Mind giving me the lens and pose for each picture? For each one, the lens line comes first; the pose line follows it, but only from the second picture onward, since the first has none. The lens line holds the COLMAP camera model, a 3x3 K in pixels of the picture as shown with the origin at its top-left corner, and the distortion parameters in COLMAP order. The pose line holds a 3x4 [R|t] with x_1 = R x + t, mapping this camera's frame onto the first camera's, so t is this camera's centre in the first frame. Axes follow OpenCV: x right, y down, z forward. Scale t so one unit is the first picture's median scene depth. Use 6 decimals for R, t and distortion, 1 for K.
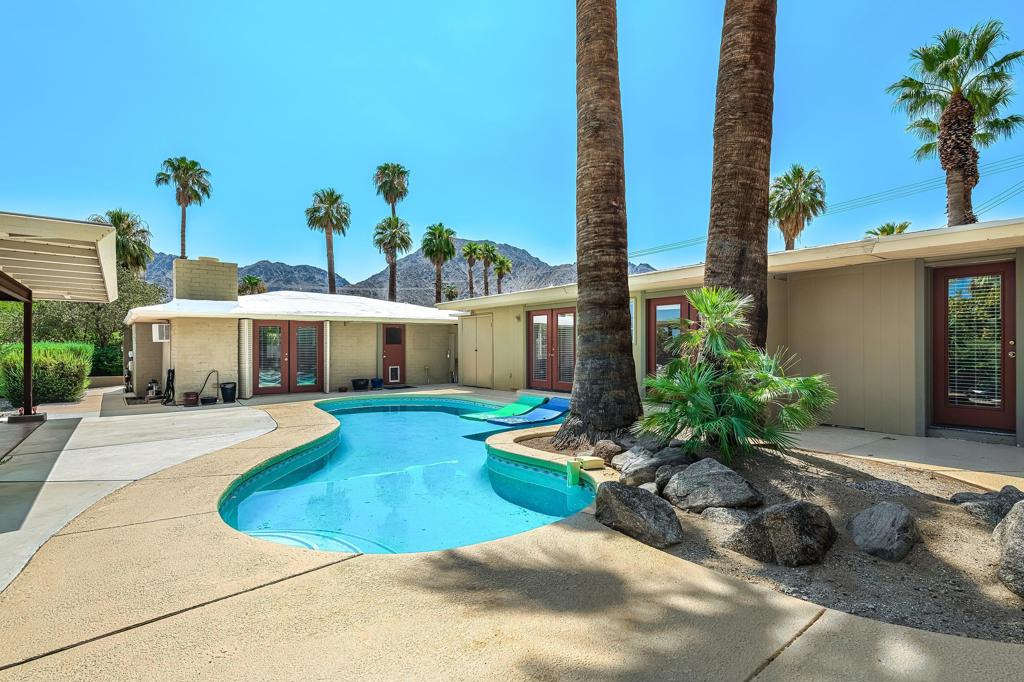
lens RADIAL K [[489.5, 0, 513.9], [0, 489.5, 345.9], [0, 0, 1]] dist [0.002084, 0.000204]
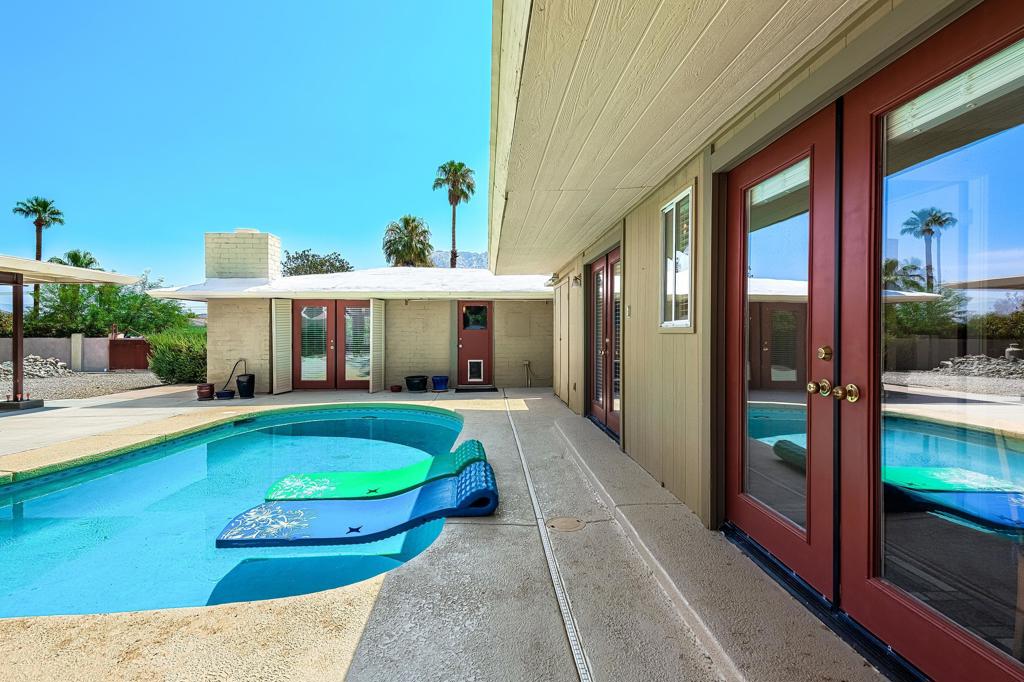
lens RADIAL K [[489.5, 0, 514.1], [0, 489.5, 335.0], [0, 0, 1]] dist [0.002084, 0.000204]
pose [[0.817495, 0.006881, -0.575895, 0.211310], [-0.001903, 0.999955, 0.009247, -0.001258], [0.575933, -0.006464, 0.817471, 0.434827]]
